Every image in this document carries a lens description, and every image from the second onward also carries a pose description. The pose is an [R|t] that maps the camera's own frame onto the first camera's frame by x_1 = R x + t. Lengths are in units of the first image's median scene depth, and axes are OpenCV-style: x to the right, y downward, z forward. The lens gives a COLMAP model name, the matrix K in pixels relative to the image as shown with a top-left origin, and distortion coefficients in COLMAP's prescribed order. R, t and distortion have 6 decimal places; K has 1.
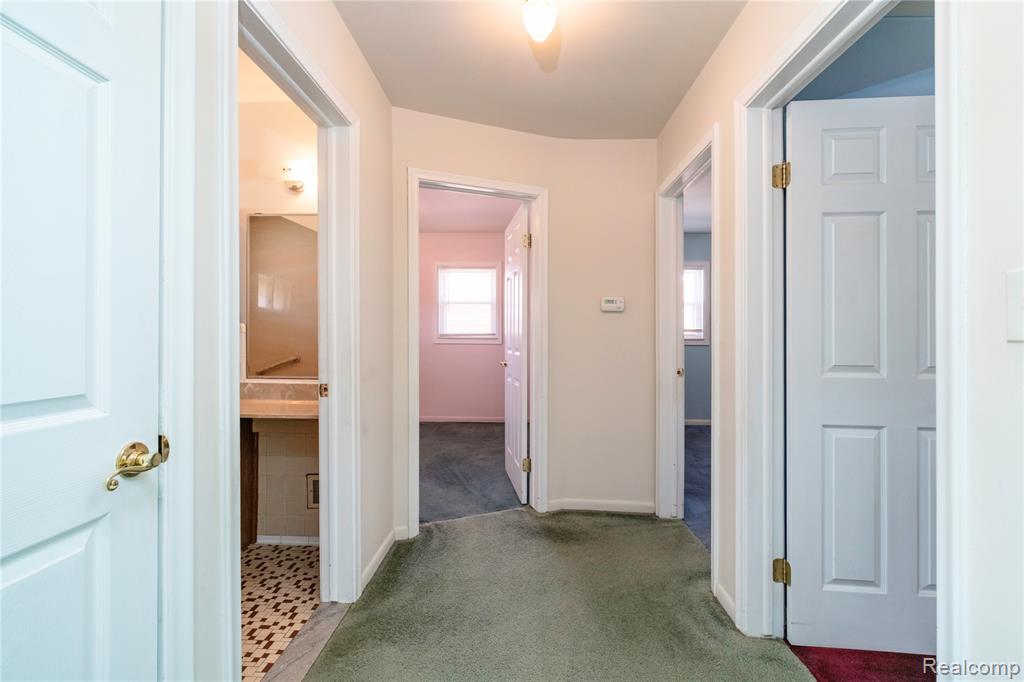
lens RADIAL K [[430.4, 0, 517.1], [0, 430.4, 337.2], [0, 0, 1]] dist [-0.005003, 0.001963]
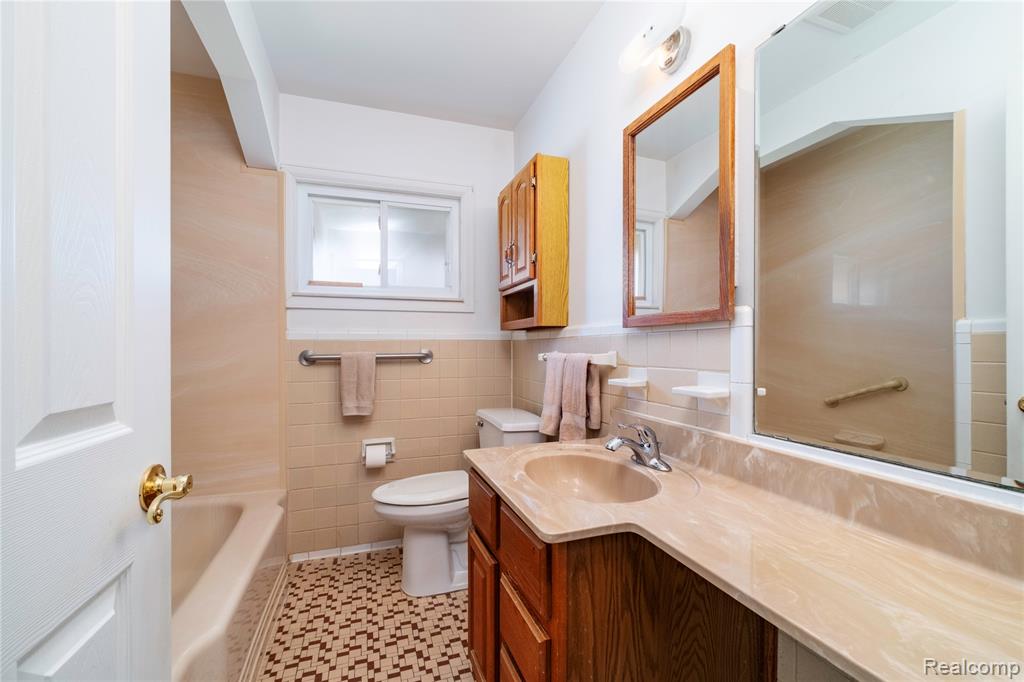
lens RADIAL K [[430.4, 0, 517.6], [0, 430.4, 349.0], [0, 0, 1]] dist [-0.005003, 0.001963]
pose [[0.355407, -0.002200, -0.934709, -0.175660], [-0.001665, 0.999994, -0.002987, 0.007483], [0.934710, 0.002618, 0.355401, 0.352756]]
